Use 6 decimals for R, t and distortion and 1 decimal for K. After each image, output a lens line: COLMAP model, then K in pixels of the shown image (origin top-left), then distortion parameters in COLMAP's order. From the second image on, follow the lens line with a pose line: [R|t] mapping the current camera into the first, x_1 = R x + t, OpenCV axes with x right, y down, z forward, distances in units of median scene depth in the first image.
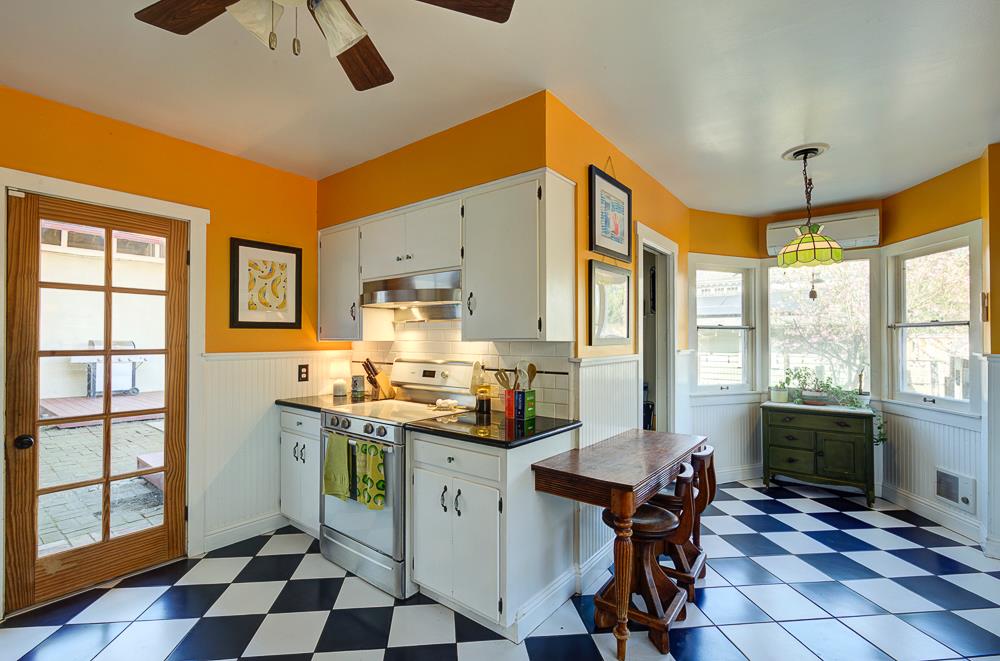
lens RADIAL K [[440.1, 0, 476.7], [0, 440.1, 334.0], [0, 0, 1]] dist [0.002368, 0.001161]
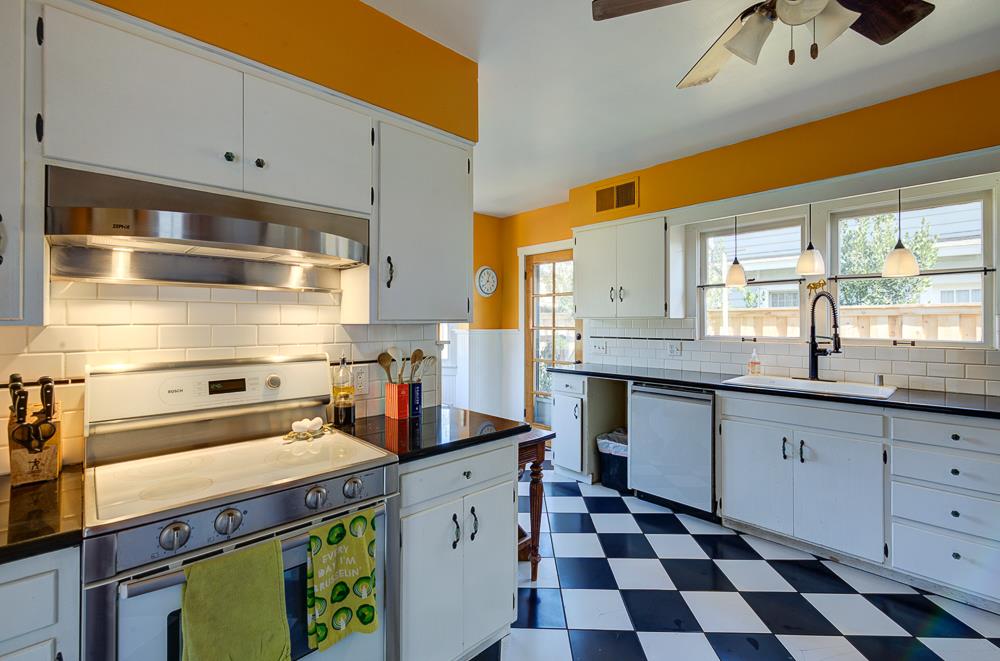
lens RADIAL K [[448.2, 0, 528.7], [0, 448.2, 318.2], [0, 0, 1]] dist [-0.001045, -0.000010]
pose [[0.093229, 0.006954, 0.995620, -0.620832], [-0.011124, 0.999920, -0.005943, 0.008141], [-0.995583, -0.010521, 0.093299, 0.601386]]
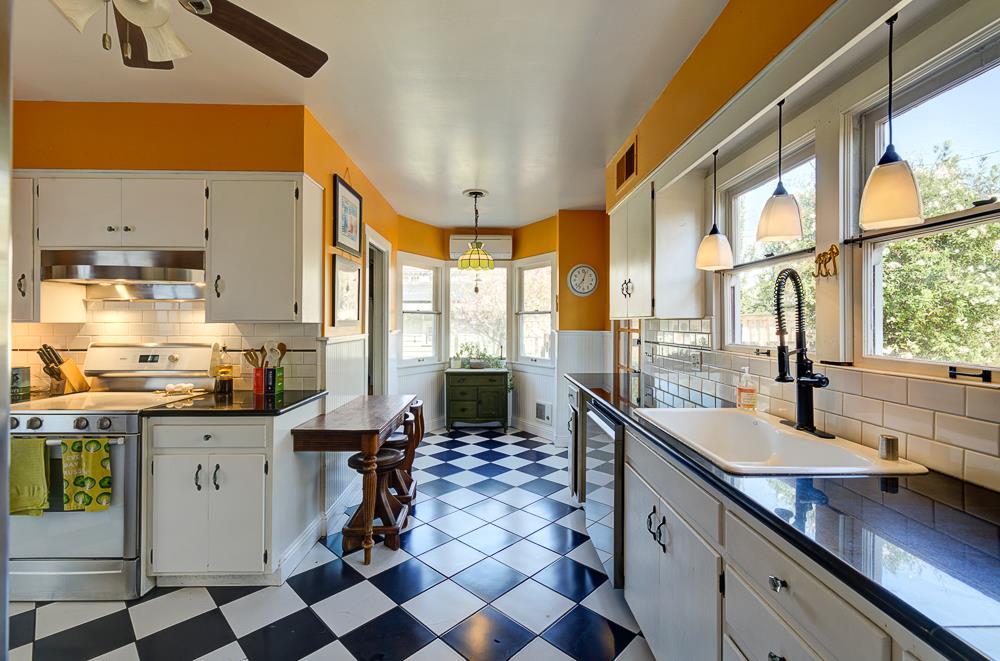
lens RADIAL K [[443.2, 0, 500.2], [0, 443.2, 319.5], [0, 0, 1]] dist [-0.001541, 0.000216]
pose [[0.752190, 0.005459, 0.658924, -0.168101], [-0.010104, 0.999944, 0.003249, -0.000971], [-0.658869, -0.009102, 0.752203, -0.169316]]
